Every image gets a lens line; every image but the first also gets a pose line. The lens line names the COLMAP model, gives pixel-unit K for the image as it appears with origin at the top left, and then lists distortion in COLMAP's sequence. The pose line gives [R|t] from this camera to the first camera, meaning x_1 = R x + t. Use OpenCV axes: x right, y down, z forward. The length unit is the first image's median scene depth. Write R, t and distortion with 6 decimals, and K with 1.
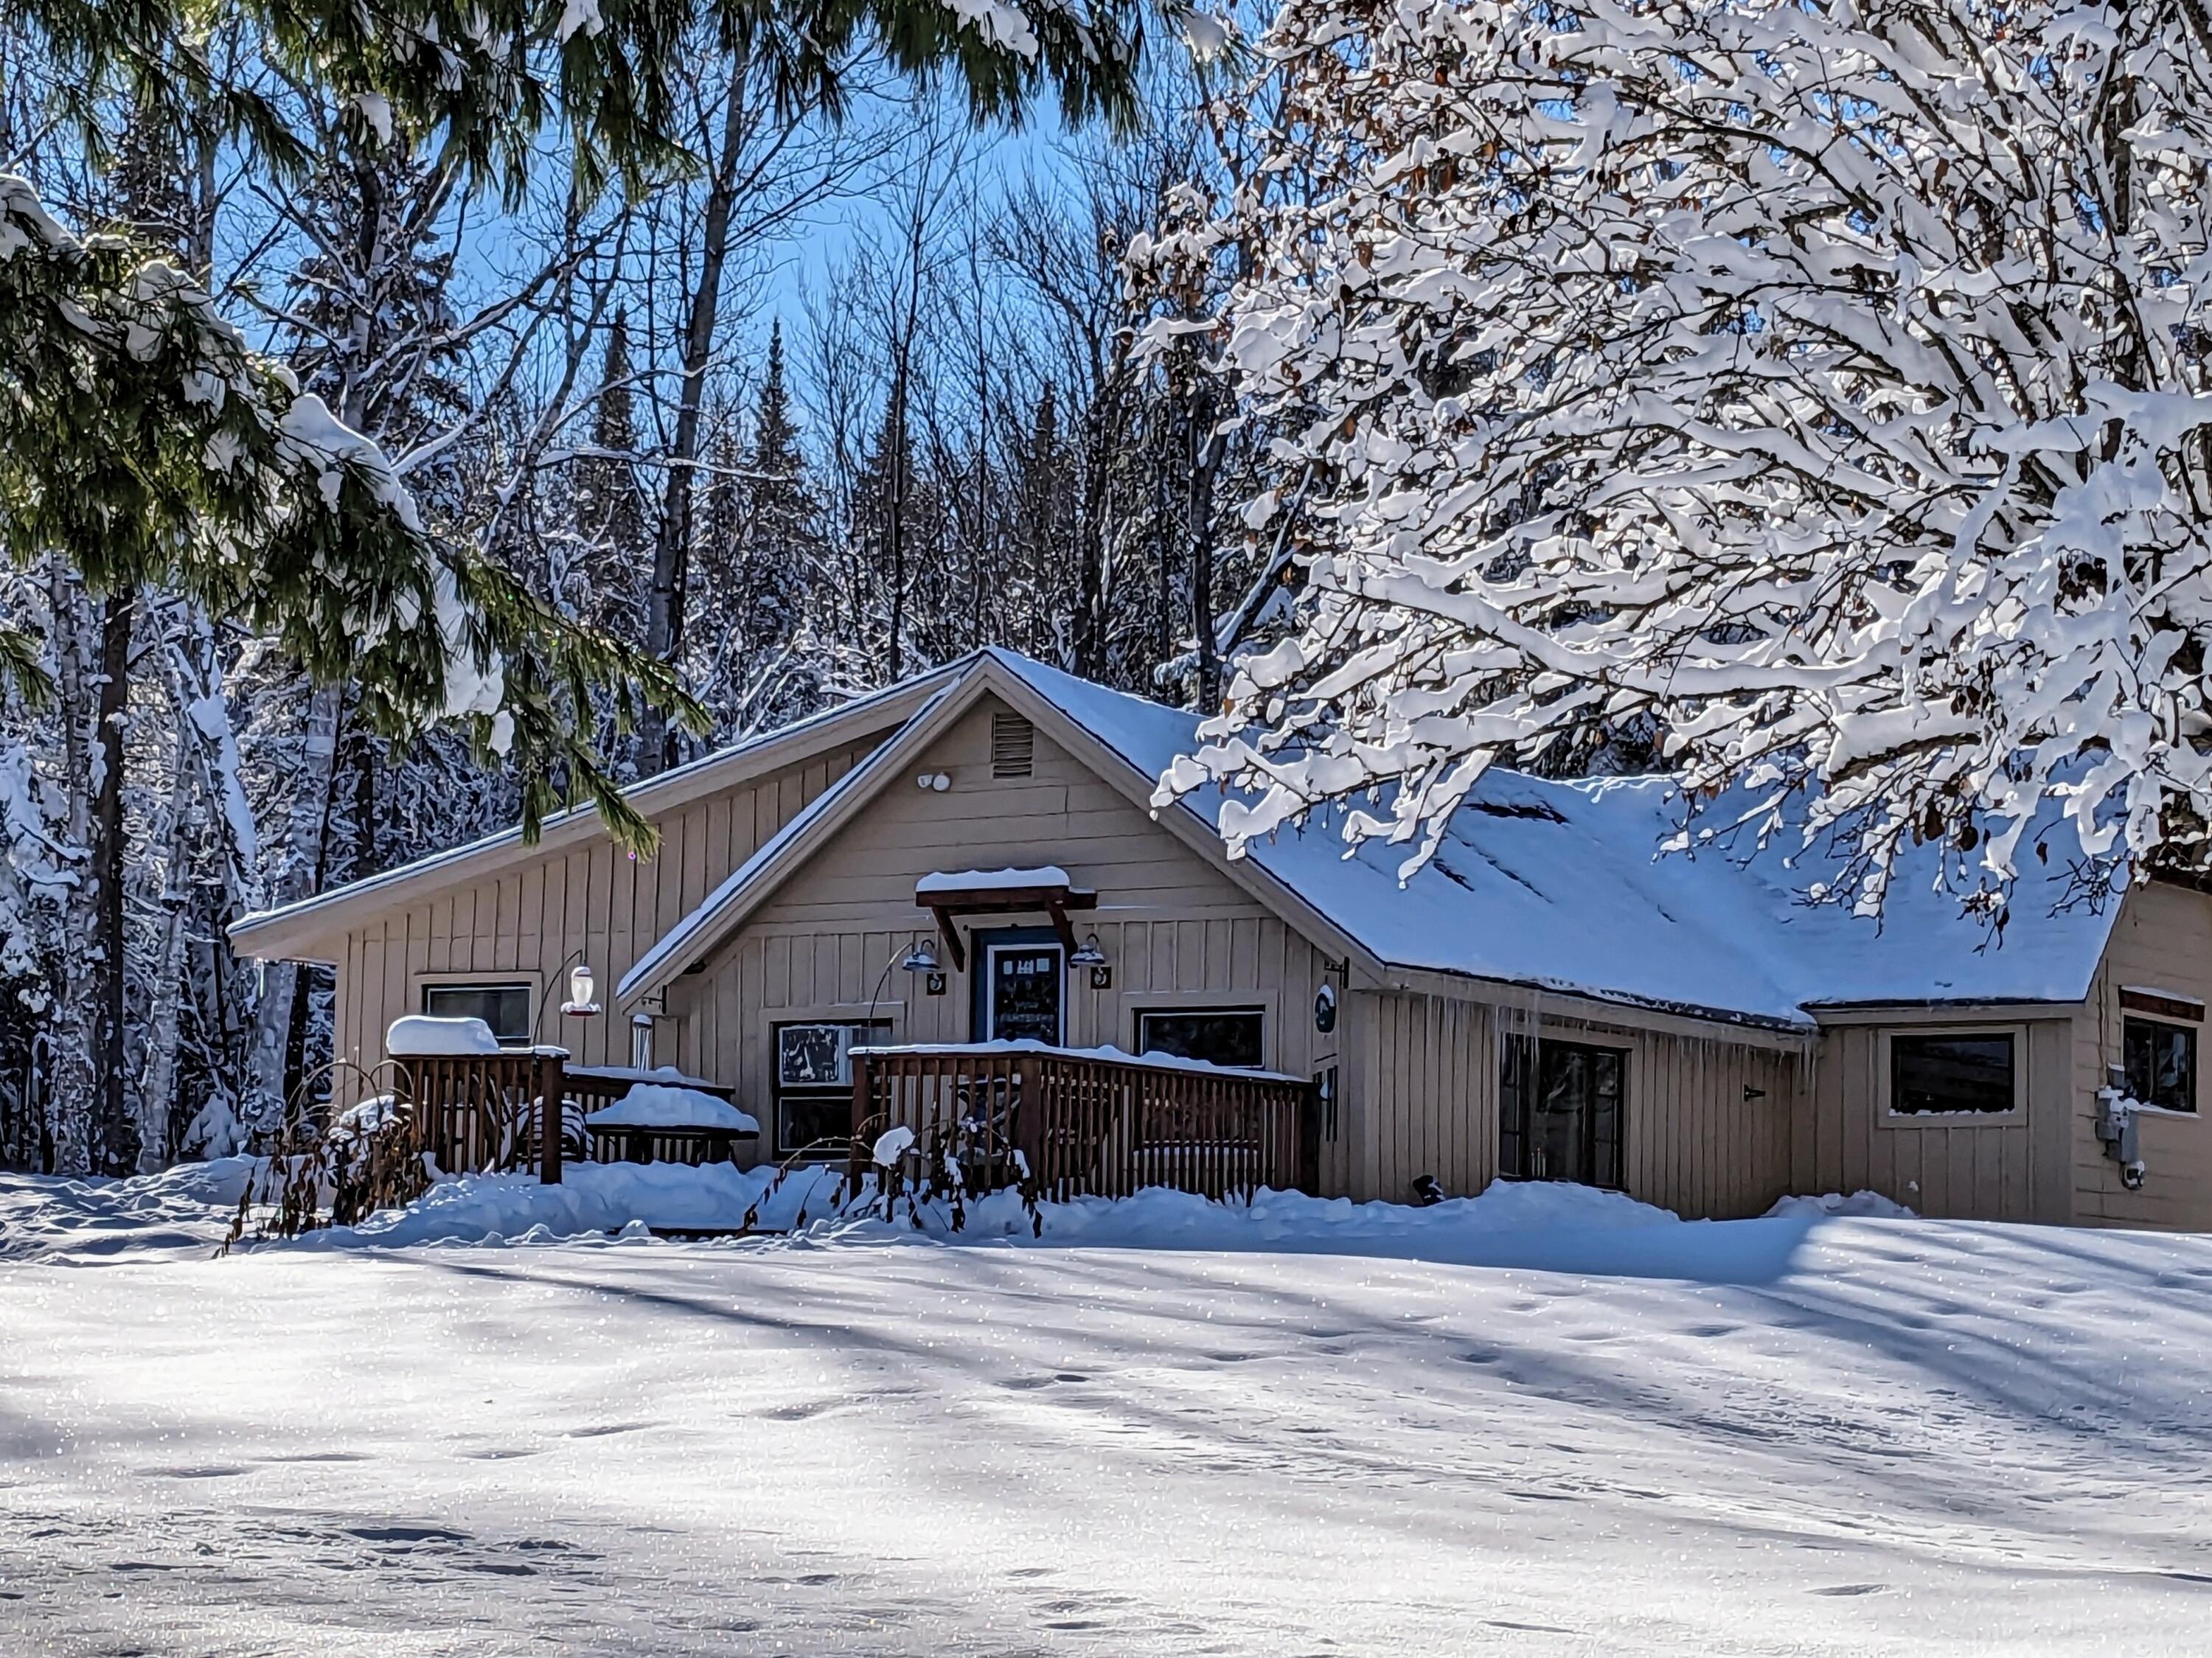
lens RADIAL K [[4928.0, 0, 1106.0], [0, 4928.0, 829.0], [0, 0, 1]] dist [0.068792, 0.034981]
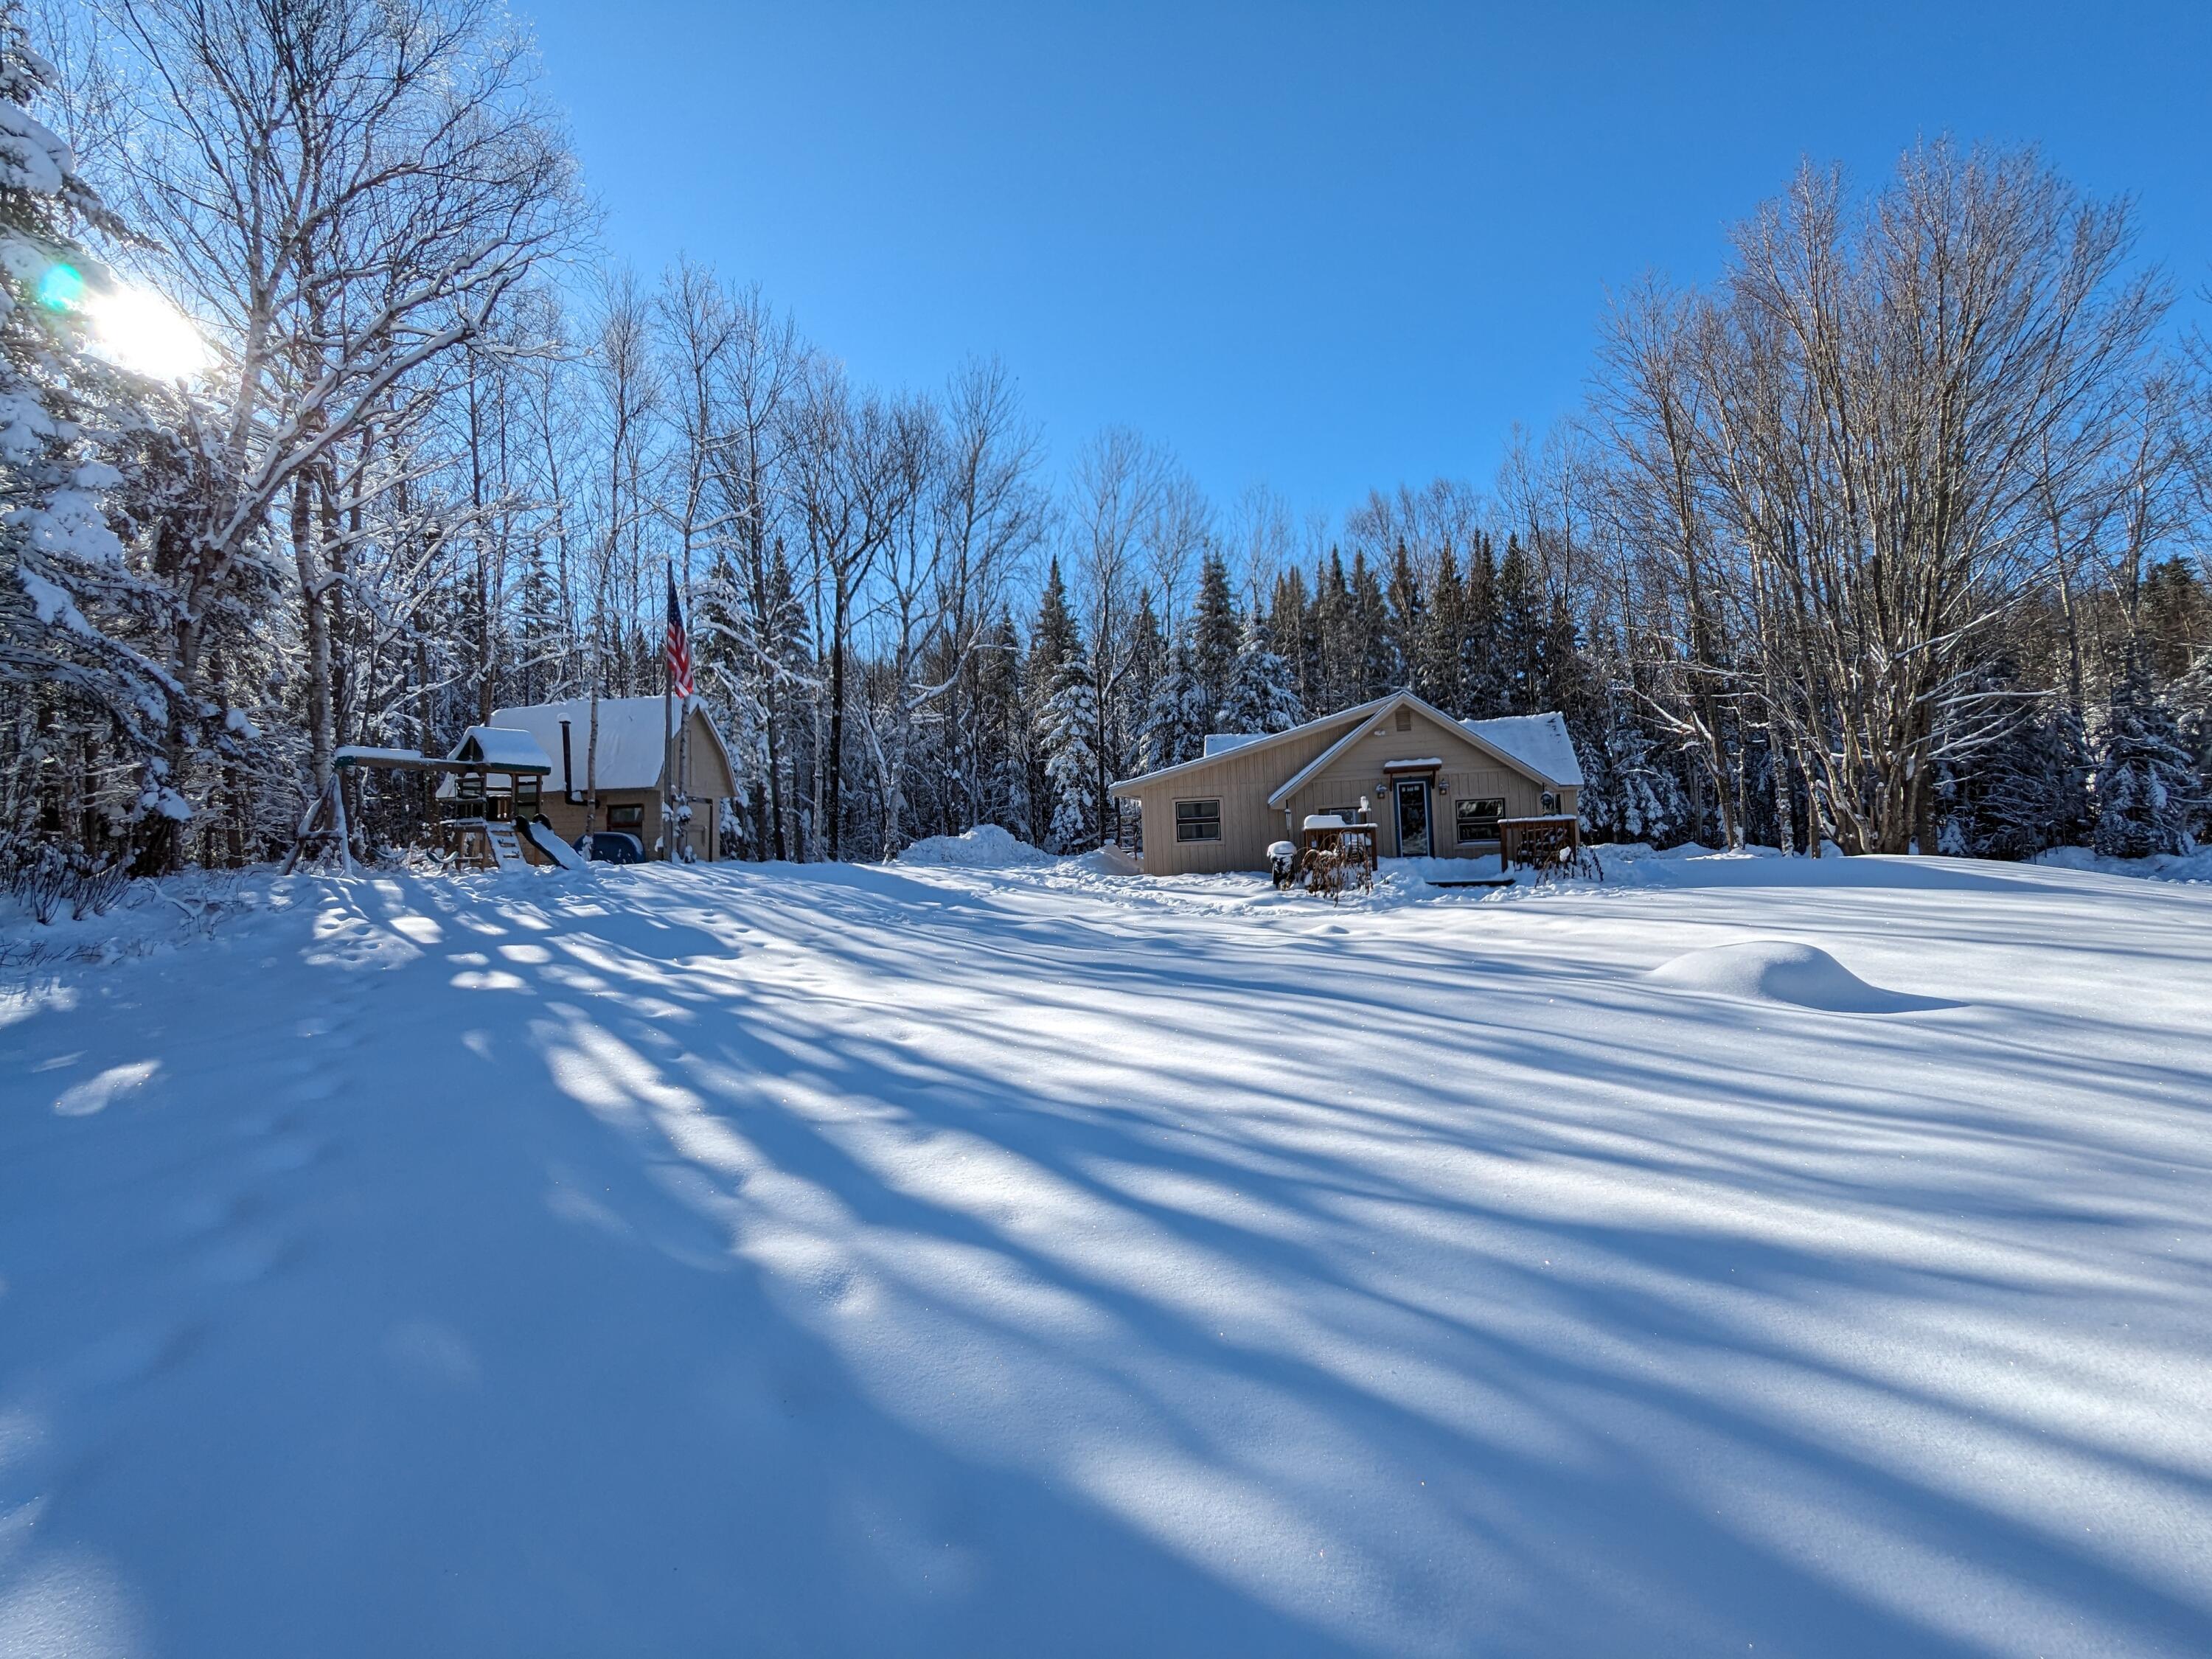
lens RADIAL K [[1014.2, 0, 1106.0], [0, 1014.2, 829.5], [0, 0, 1]] dist [-0.000569, -0.000363]
pose [[0.933737, -0.058933, 0.353076, -0.473998], [0.028897, 0.995545, 0.089750, -0.012435], [-0.356793, -0.073600, 0.931280, 0.474859]]
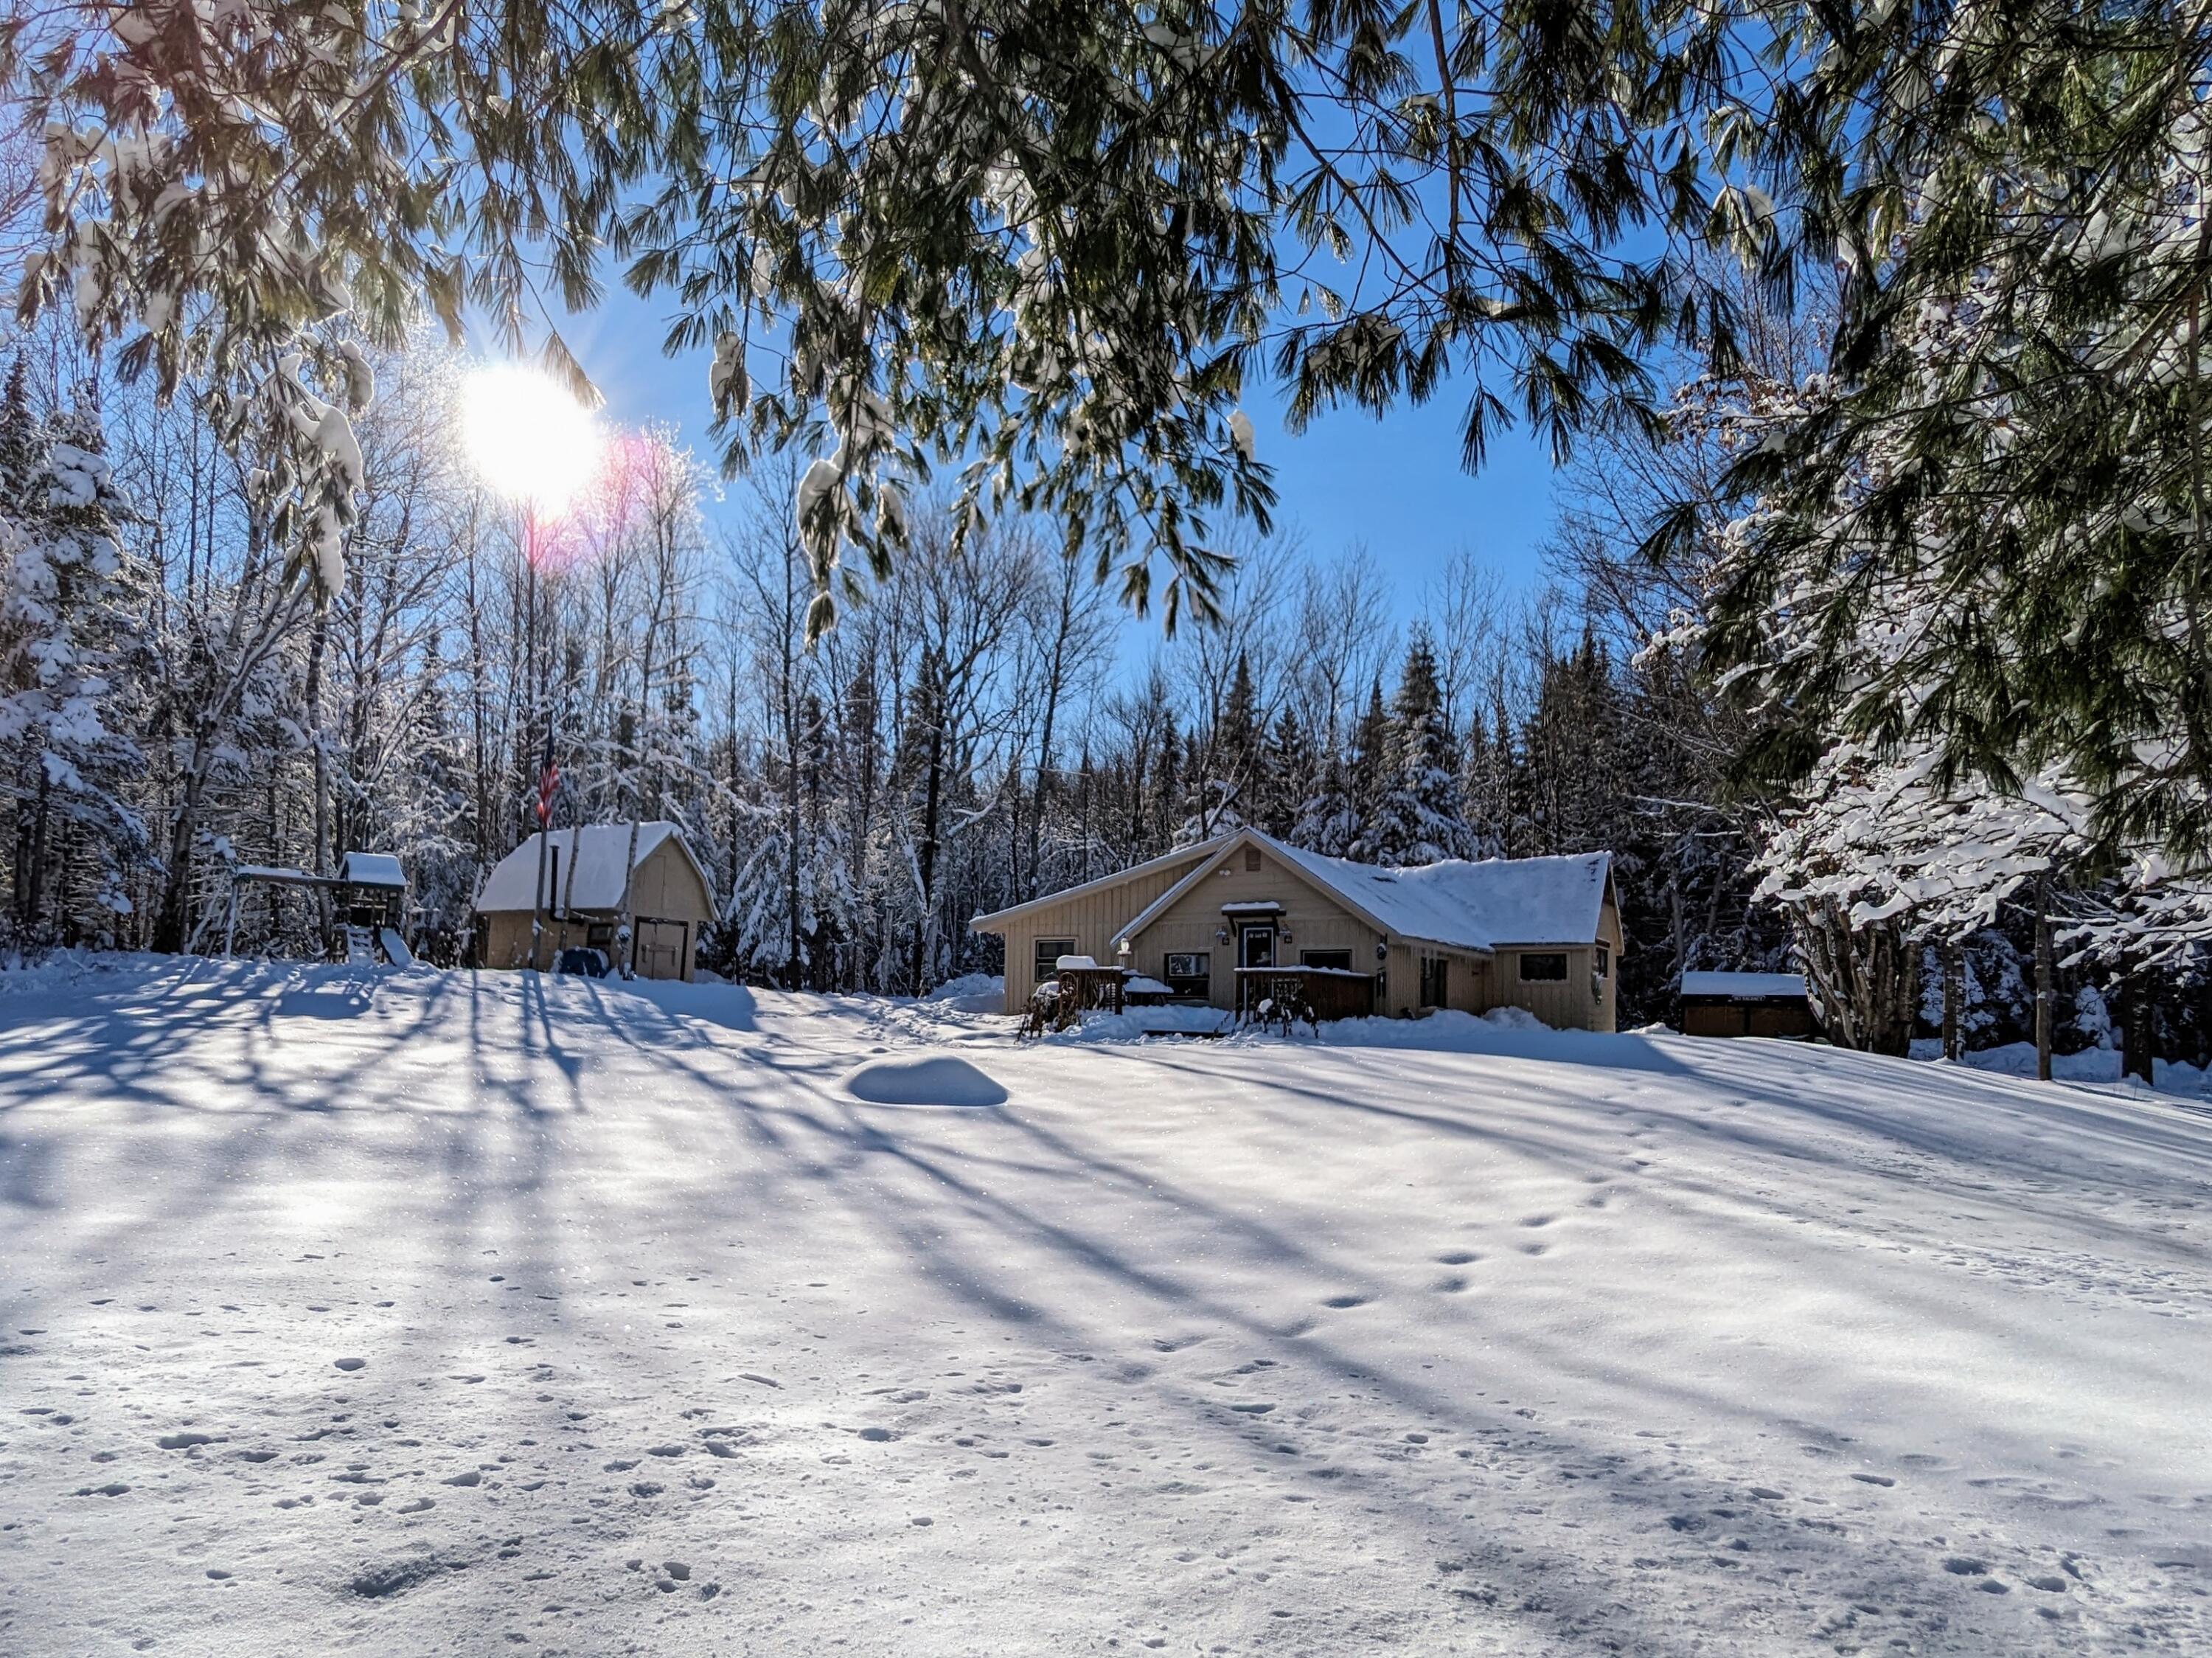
lens RADIAL K [[1314.4, 0, 1013.9], [0, 1314.4, 988.3], [0, 0, 1]] dist [0.002297, 0.000095]
pose [[0.999608, -0.004780, -0.027568, -0.149743], [0.007111, 0.996347, 0.085102, -0.009191], [0.027061, -0.085265, 0.995991, 0.229428]]
